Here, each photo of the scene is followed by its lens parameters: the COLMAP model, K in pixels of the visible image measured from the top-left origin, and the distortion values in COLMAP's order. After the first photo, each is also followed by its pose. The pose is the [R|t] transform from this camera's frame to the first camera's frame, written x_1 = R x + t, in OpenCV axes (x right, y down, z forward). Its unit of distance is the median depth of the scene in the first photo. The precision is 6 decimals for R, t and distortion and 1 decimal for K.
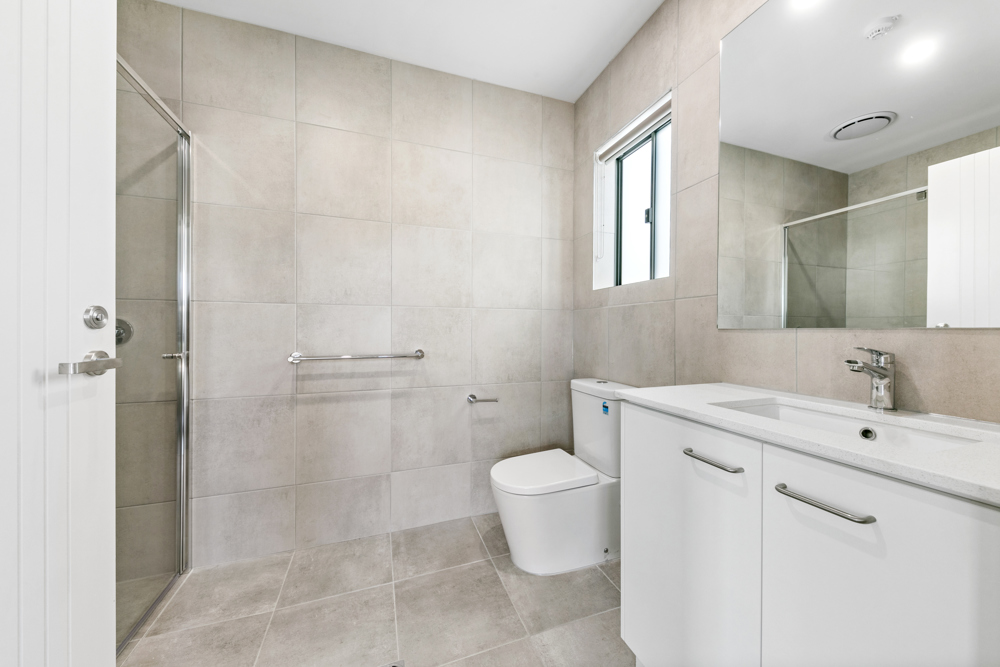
lens RADIAL K [[346.5, 0, 502.4], [0, 346.5, 332.4], [0, 0, 1]] dist [-0.000108, -0.000014]
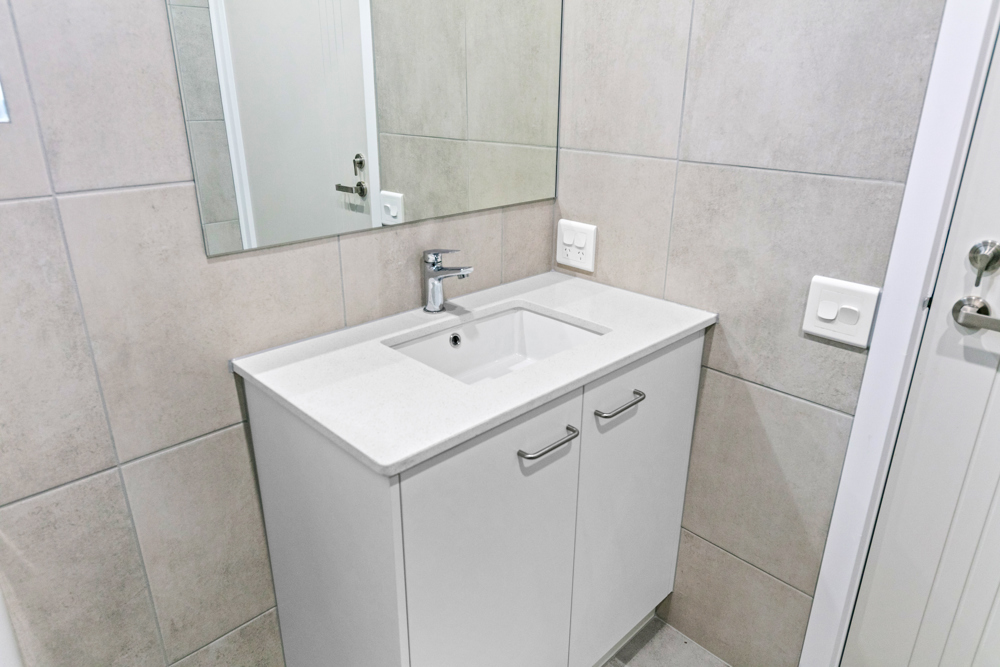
lens RADIAL K [[651.6, 0, 499.8], [0, 651.6, 333.0], [0, 0, 1]] dist [0.003440, 0.000785]
pose [[-0.414433, -0.329472, 0.848348, -0.265093], [0.000055, 0.932159, 0.362049, -0.202636], [-0.910080, 0.150091, -0.386299, 0.889099]]
